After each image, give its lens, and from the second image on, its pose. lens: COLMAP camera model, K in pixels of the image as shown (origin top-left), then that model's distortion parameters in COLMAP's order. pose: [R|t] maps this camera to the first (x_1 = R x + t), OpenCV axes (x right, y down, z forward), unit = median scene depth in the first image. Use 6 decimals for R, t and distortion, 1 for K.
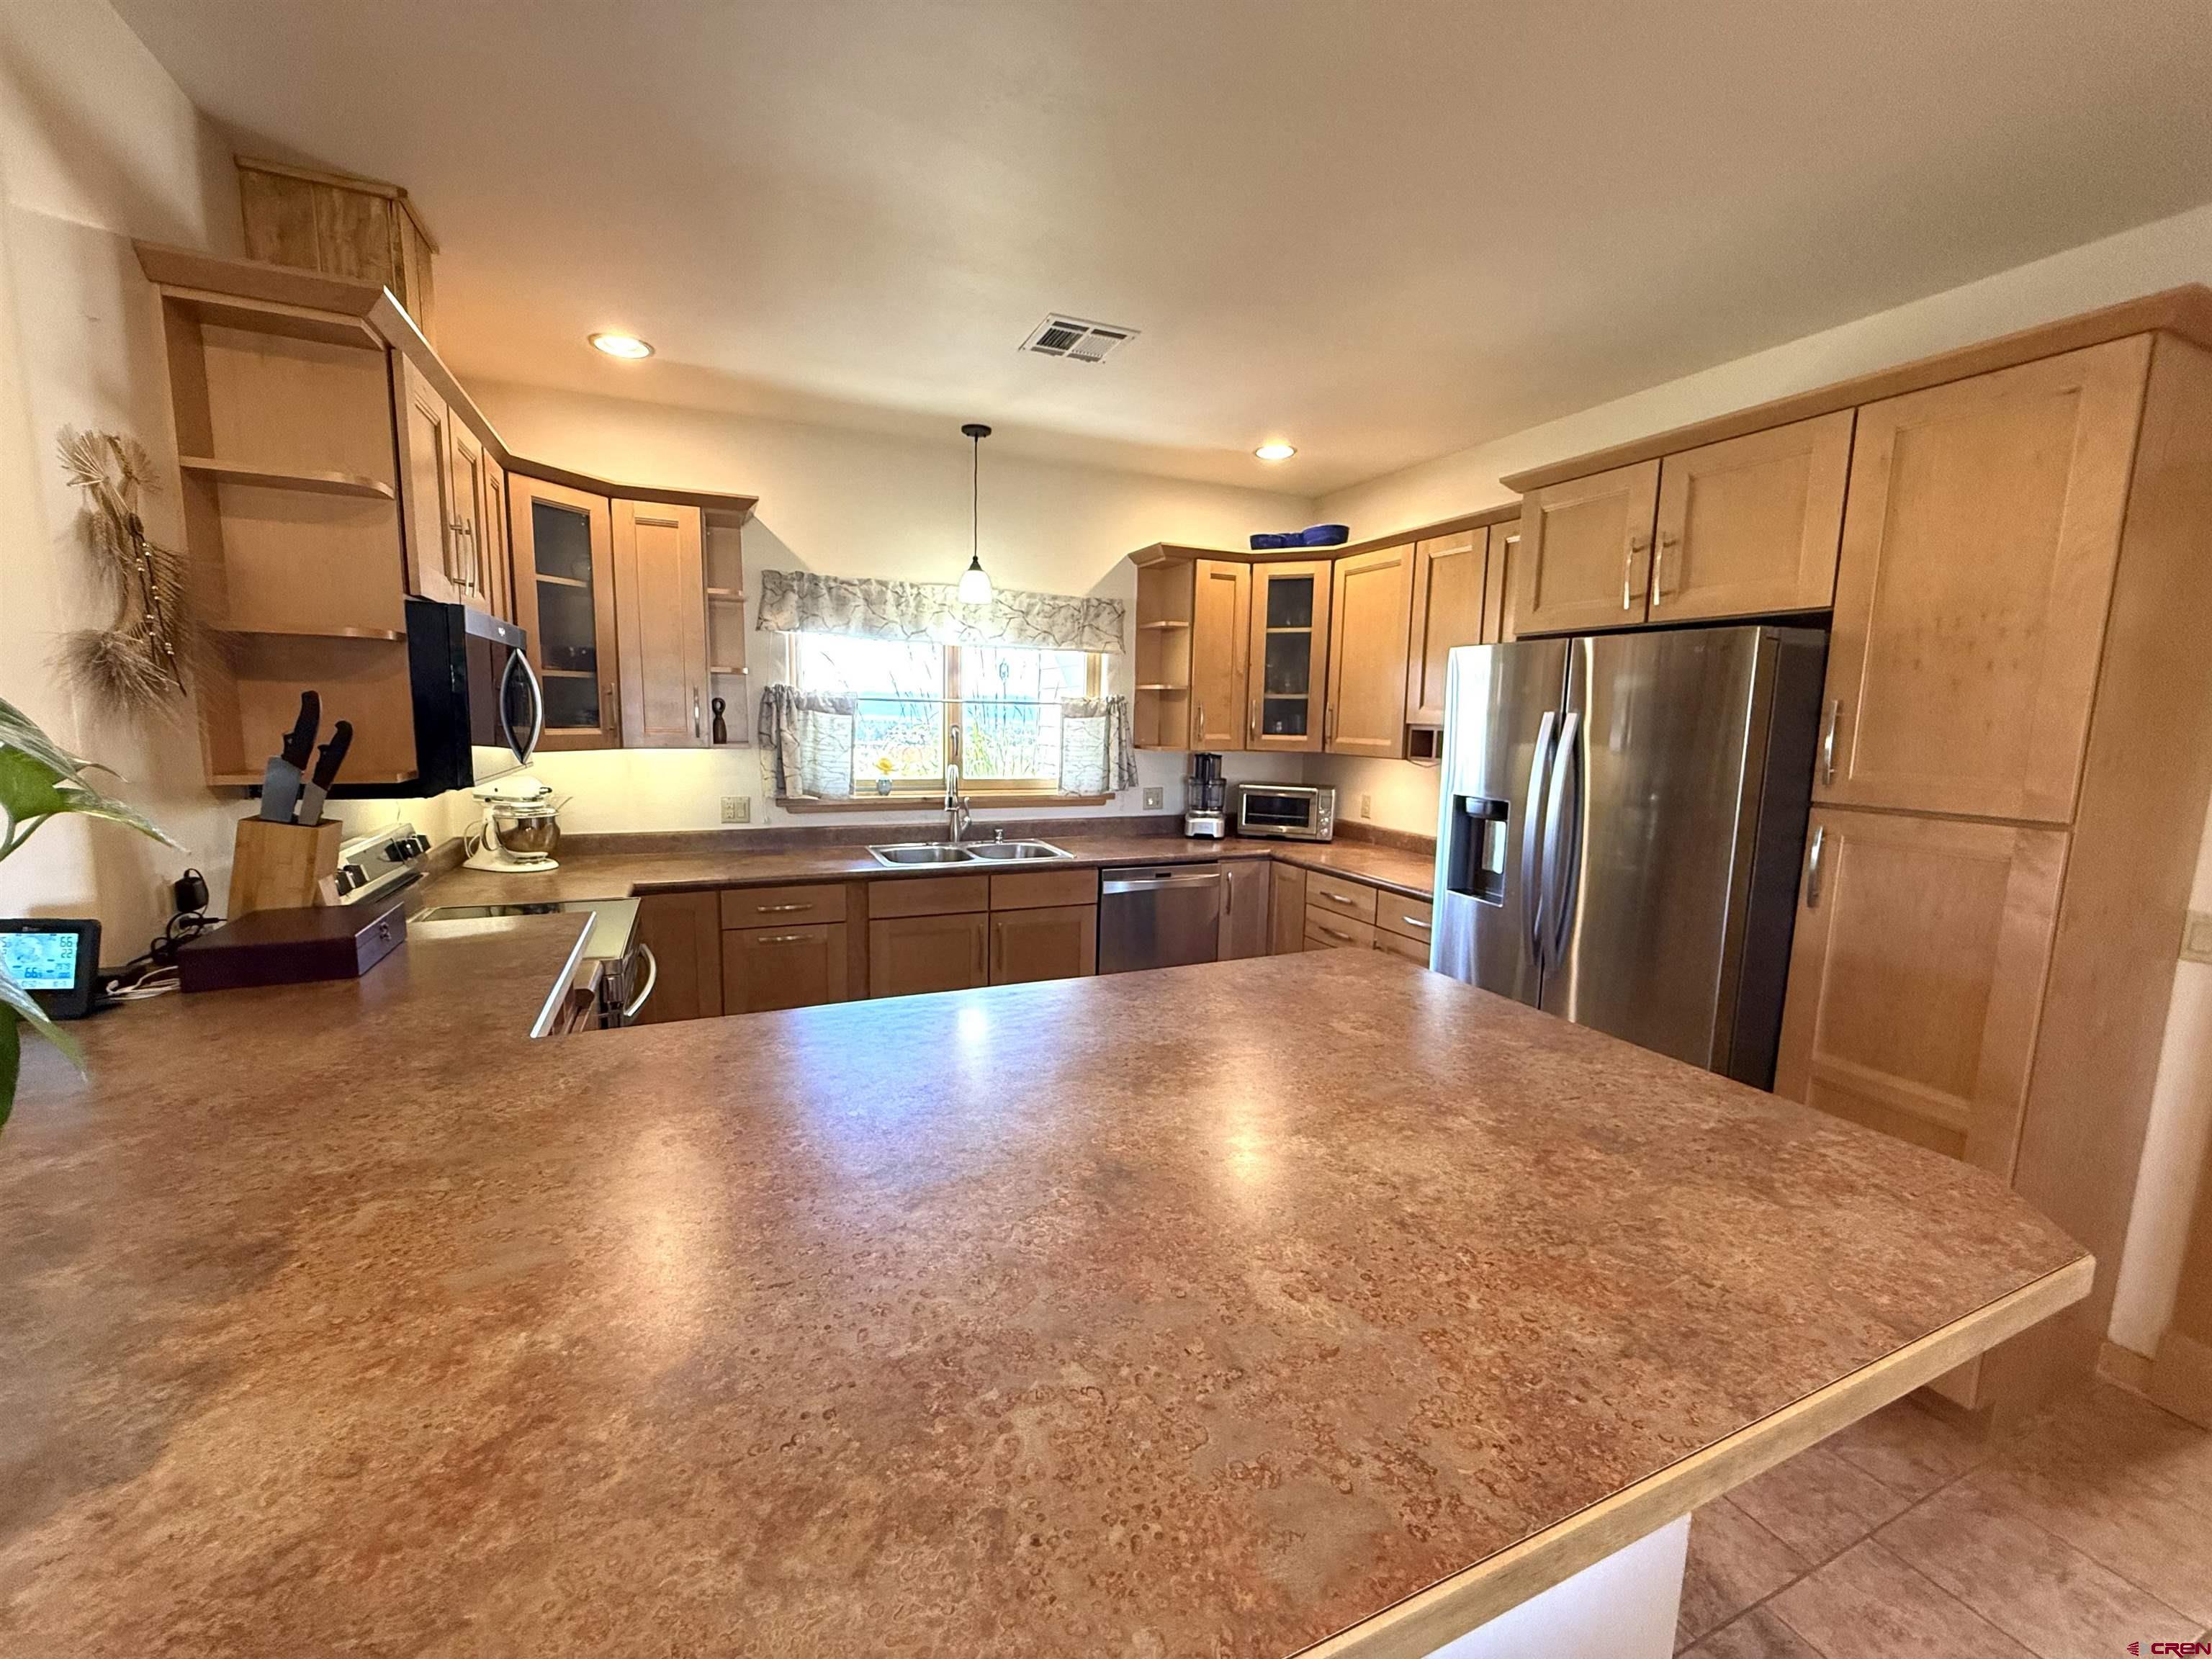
lens RADIAL K [[882.2, 0, 1097.1], [0, 882.2, 830.1], [0, 0, 1]] dist [-0.000492, -0.000217]
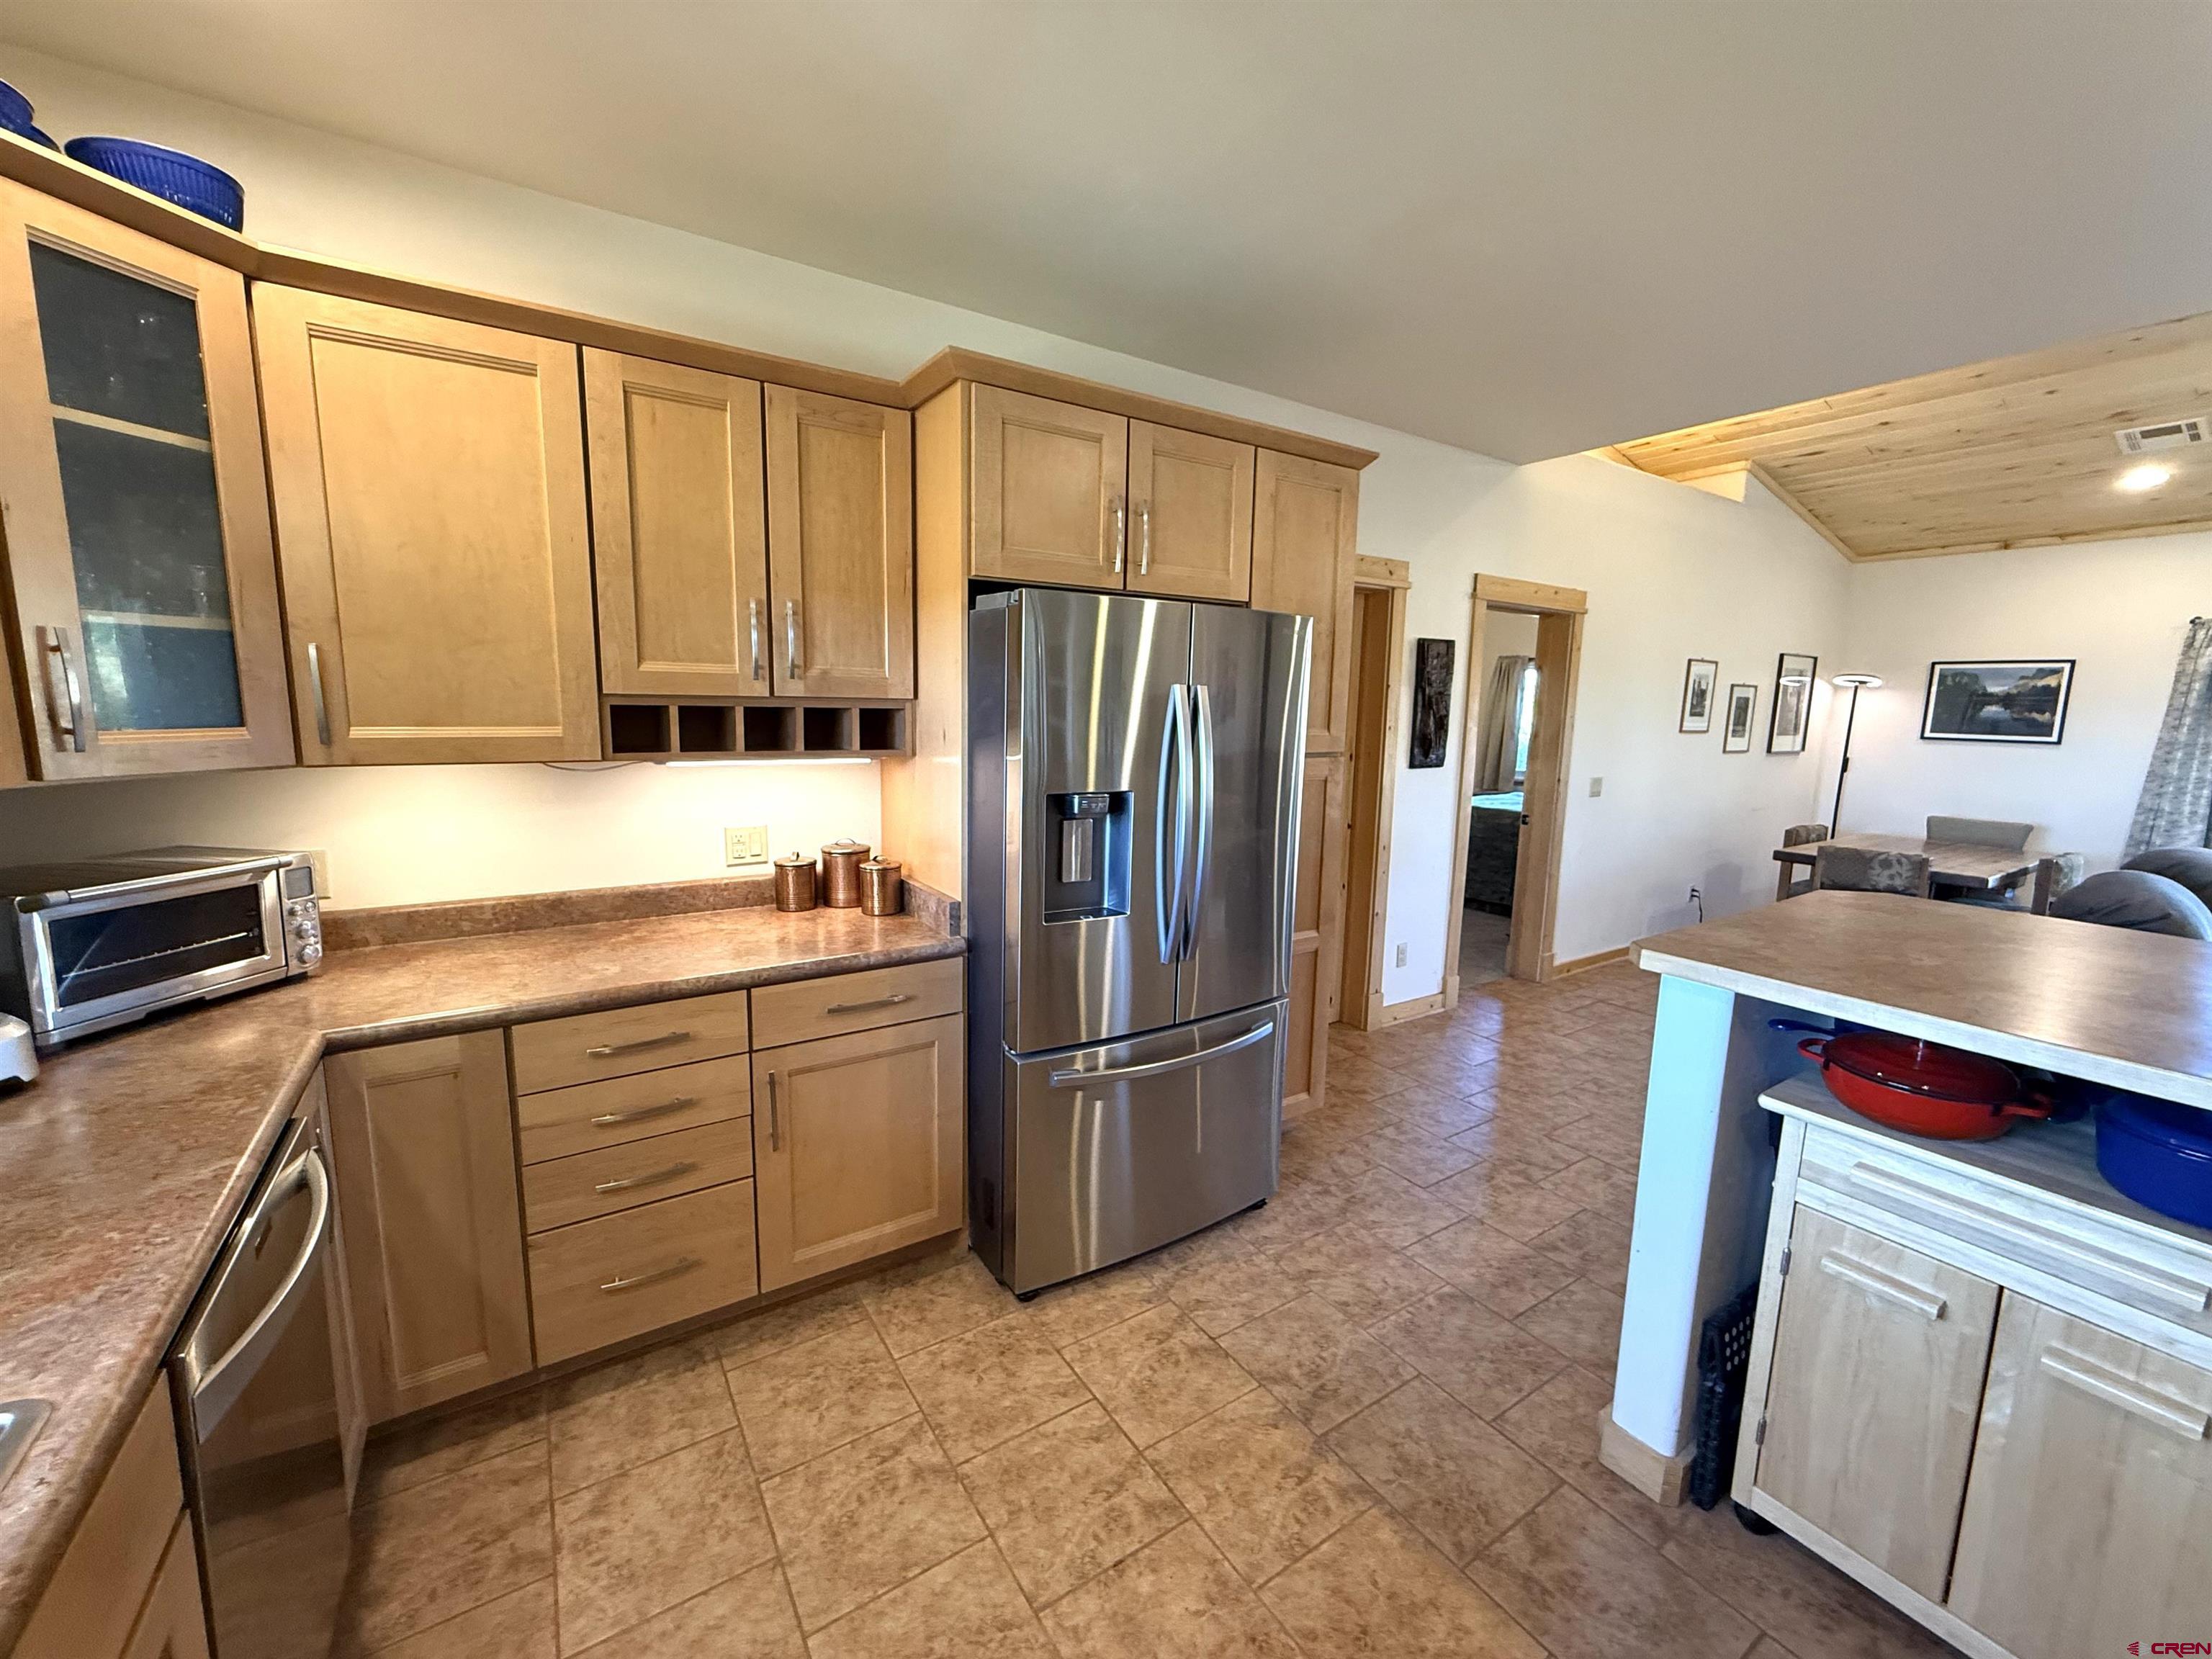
lens RADIAL K [[882.2, 0, 1100.2], [0, 882.2, 828.7], [0, 0, 1]] dist [-0.000492, -0.000217]
pose [[-0.163292, -0.166574, 0.972414, -0.226061], [0.111305, 0.976240, 0.185920, -0.101896], [-0.980279, 0.138593, -0.140872, 0.754183]]
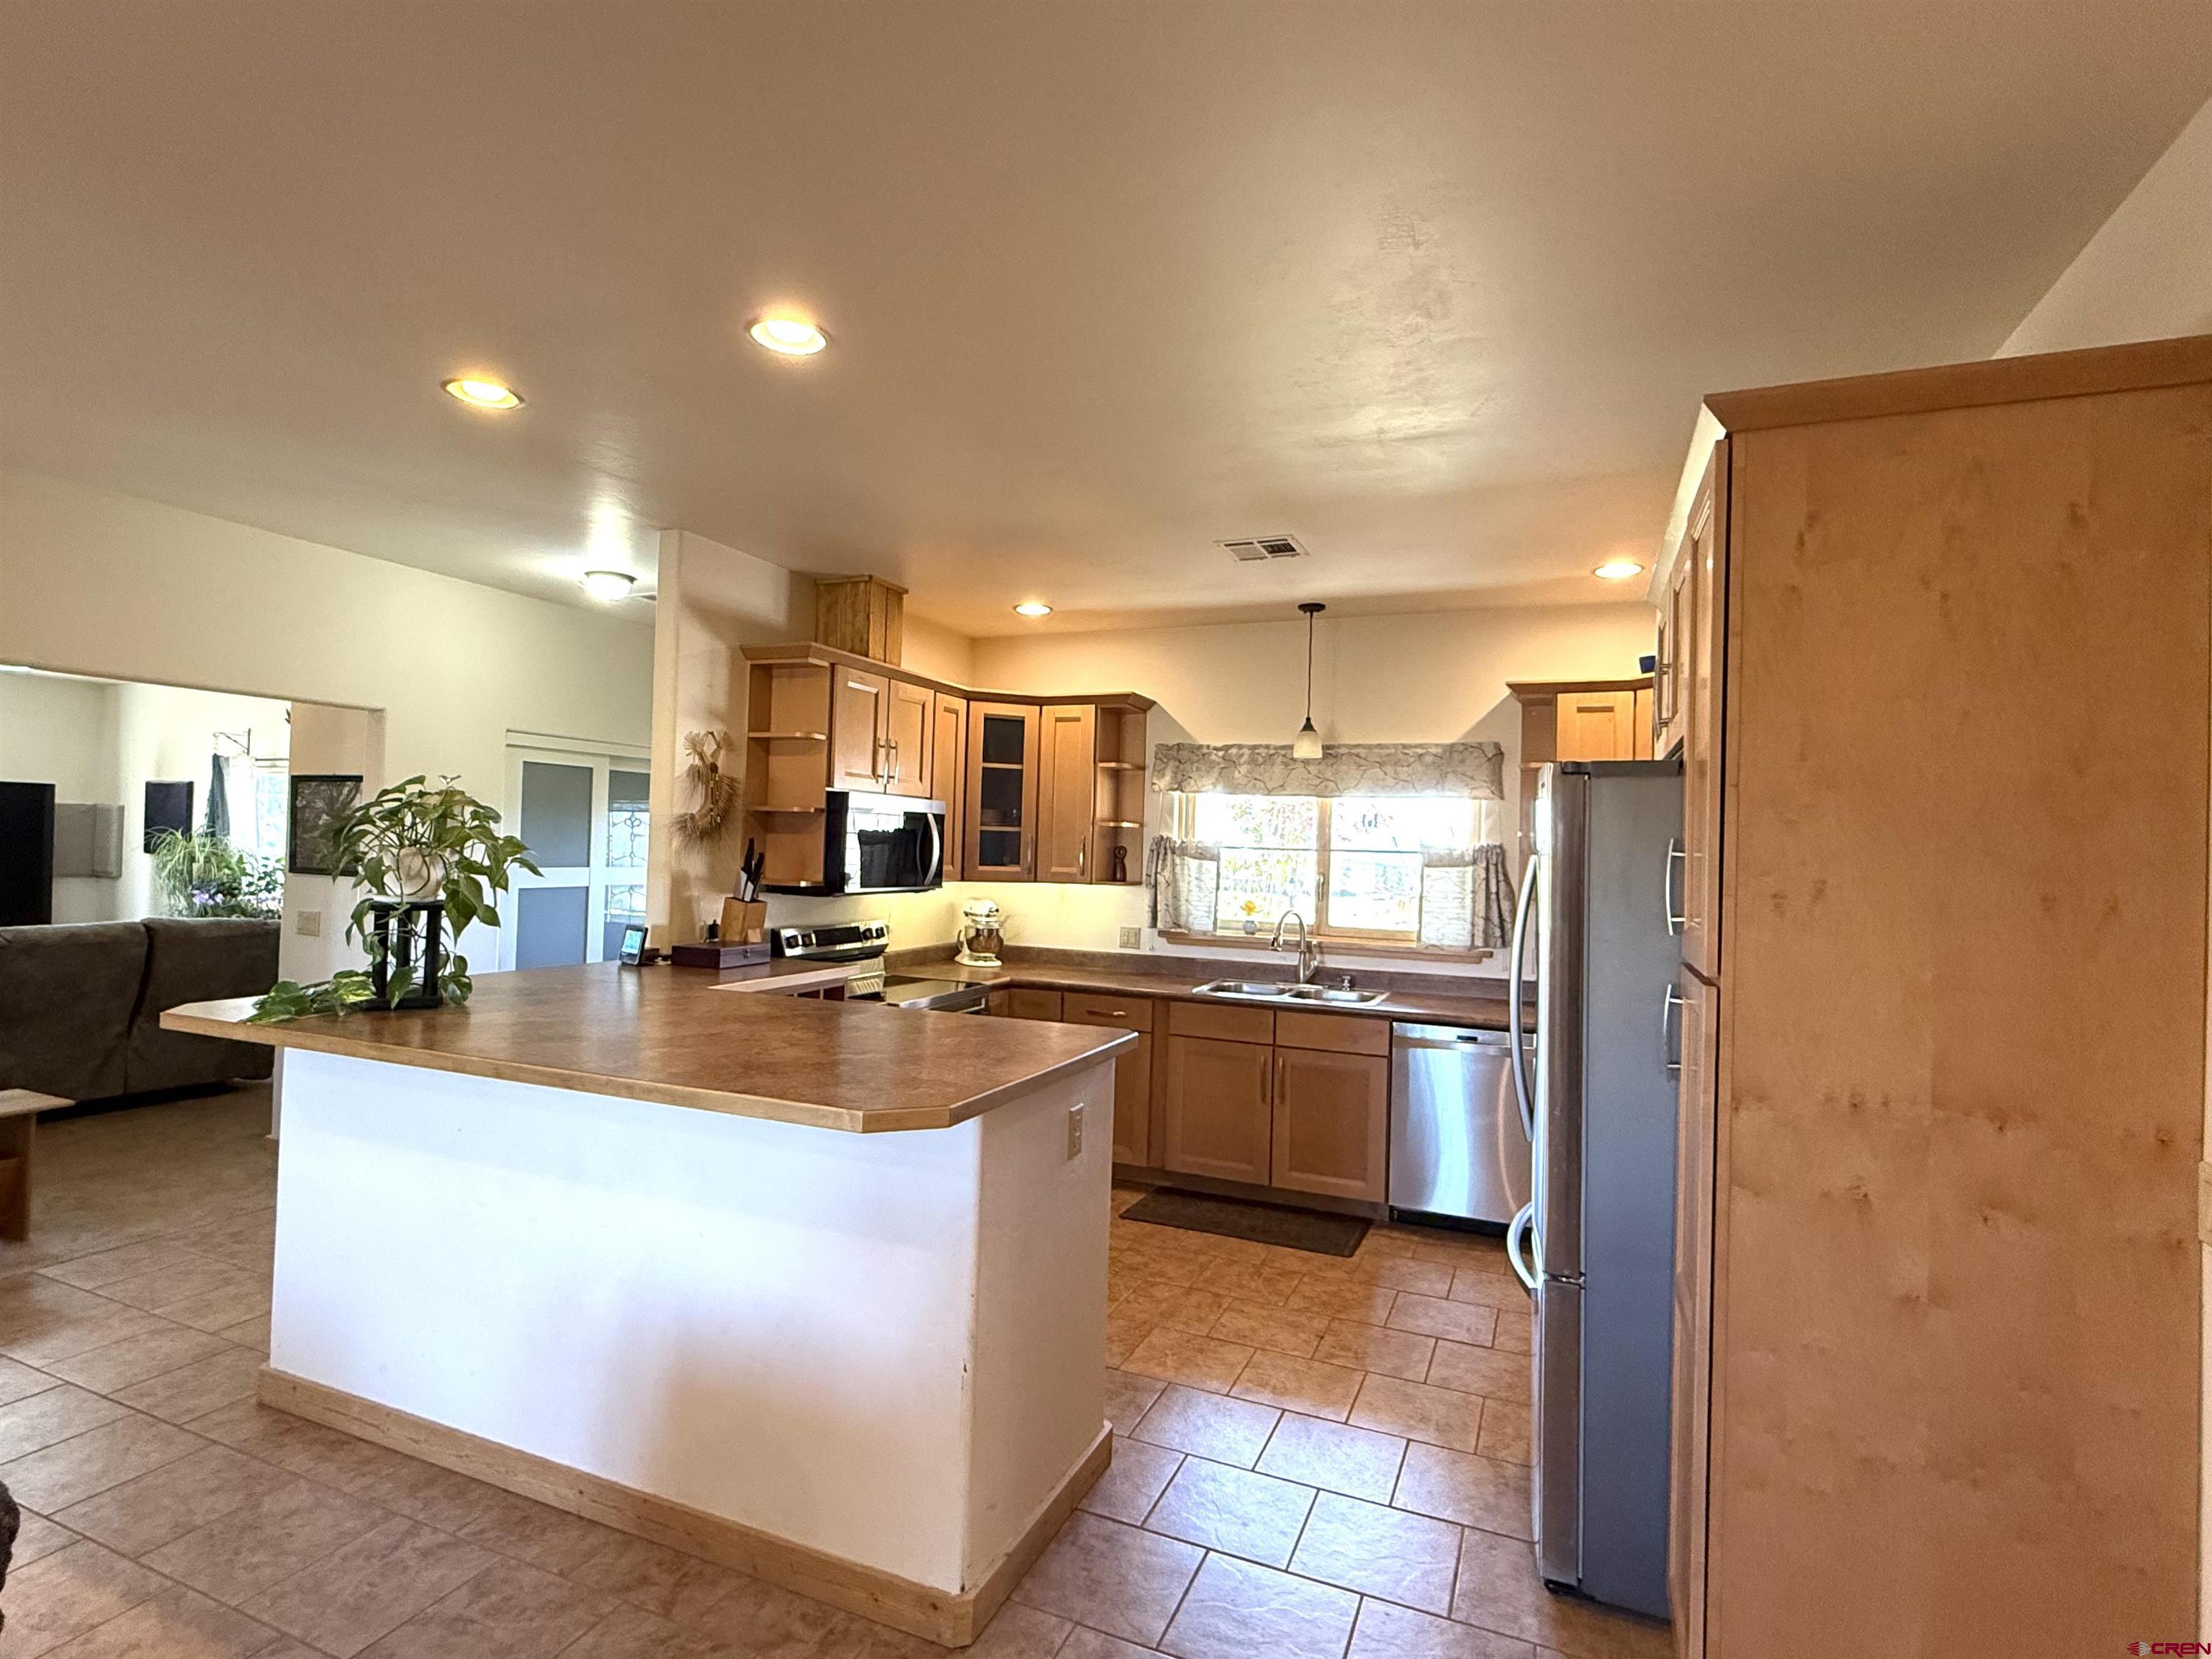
lens RADIAL K [[1099.8, 0, 1102.0], [0, 1099.8, 830.1], [0, 0, 1]] dist [0.000466, -0.001407]
pose [[0.685978, -0.013247, -0.727501, 0.644513], [-0.112796, 0.985812, -0.124309, 0.023068], [0.718826, 0.167333, 0.674751, -0.071645]]
